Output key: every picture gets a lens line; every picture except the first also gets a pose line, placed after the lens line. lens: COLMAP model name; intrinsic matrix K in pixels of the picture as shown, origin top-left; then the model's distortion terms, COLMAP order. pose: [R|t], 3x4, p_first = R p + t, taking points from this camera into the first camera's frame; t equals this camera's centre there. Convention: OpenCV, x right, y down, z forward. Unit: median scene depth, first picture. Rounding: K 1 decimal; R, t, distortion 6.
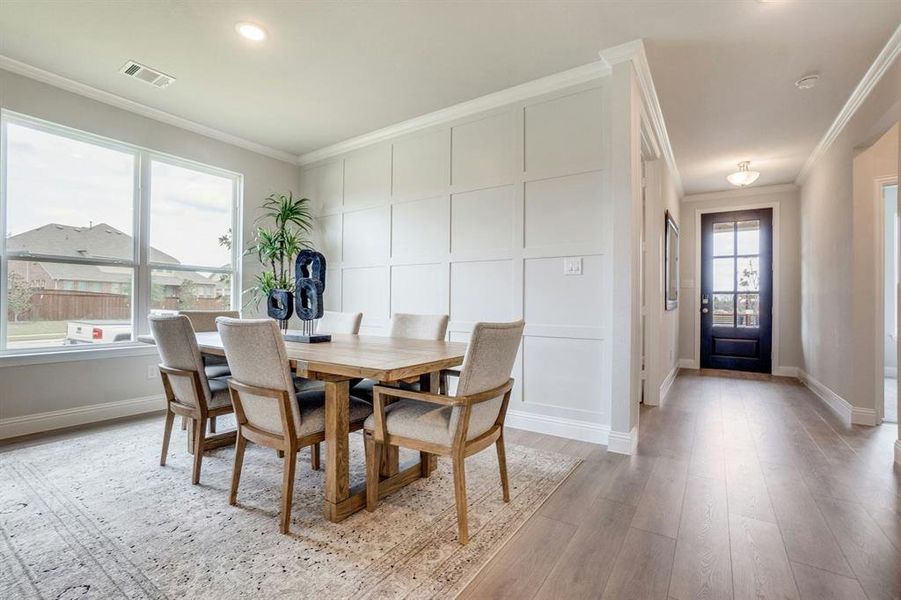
lens RADIAL K [[405.6, 0, 446.4], [0, 405.6, 303.9], [0, 0, 1]] dist [-0.021182, -0.000011]
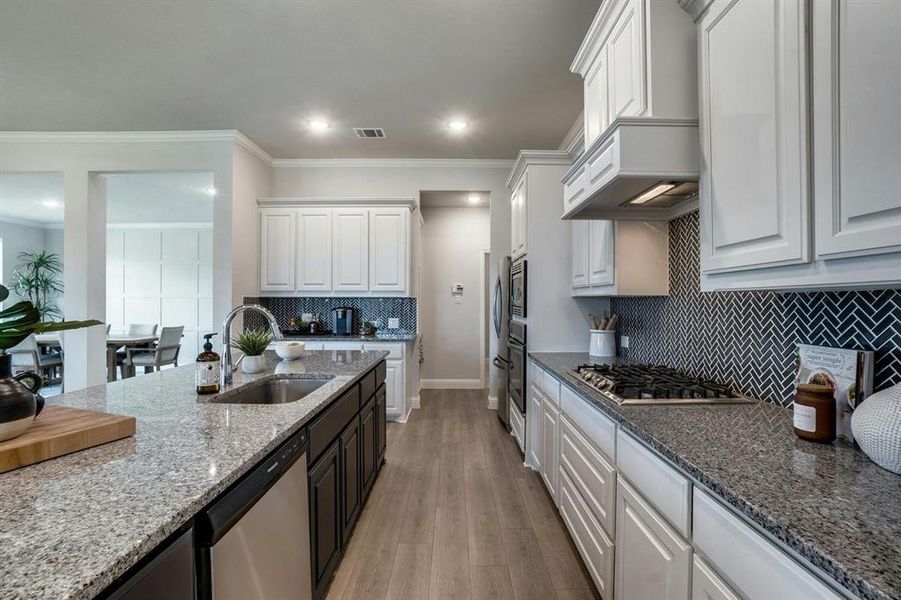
lens RADIAL K [[416.1, 0, 450.5], [0, 416.1, 300.0], [0, 0, 1]] dist [-0.000852, 0.000212]
pose [[0.833667, -0.004748, 0.552247, 0.094902], [0.004450, 0.999988, 0.001880, -0.116984], [-0.552250, 0.000890, 0.833678, -2.106432]]
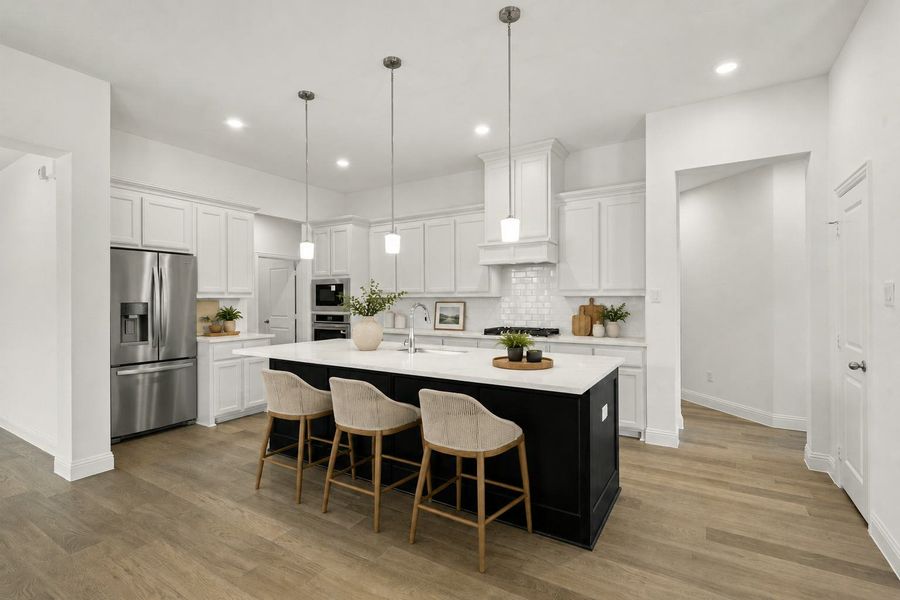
lens RADIAL K [[415.6, 0, 450.0], [0, 415.6, 300.0], [0, 0, 1]] dist [-0.000852, 0.000212]
pose [[-0.035799, -0.007213, 0.999333, -1.032098], [0.007997, 0.999940, 0.007504, -0.126466], [-0.999327, 0.008260, -0.035739, -1.307870]]
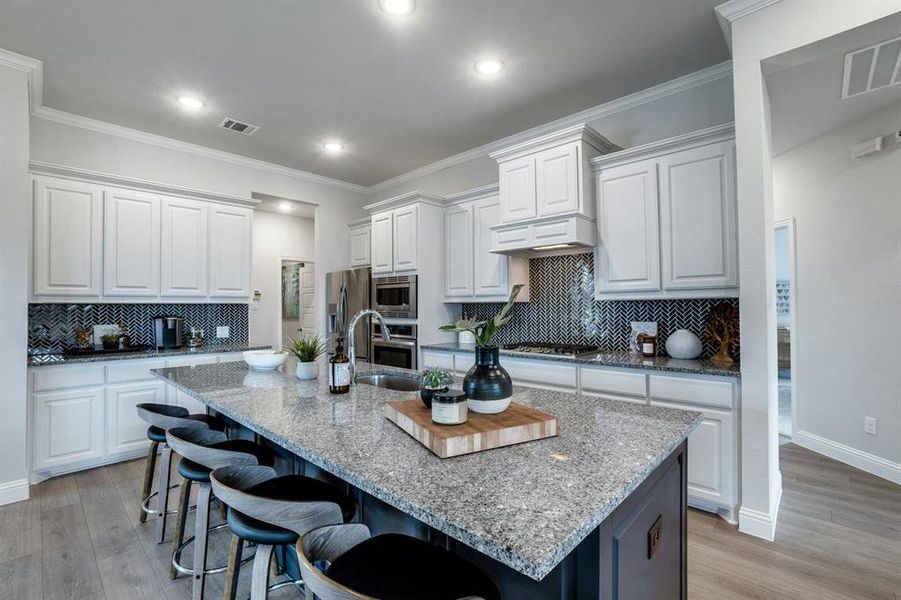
lens RADIAL K [[414.3, 0, 447.7], [0, 414.3, 300.3], [0, 0, 1]] dist [-0.002729, 0.000383]
pose [[0.179711, 0.004376, 0.983710, -0.596376], [0.008309, 0.999948, -0.005967, -0.121715], [-0.983684, 0.009246, 0.179665, -1.598836]]
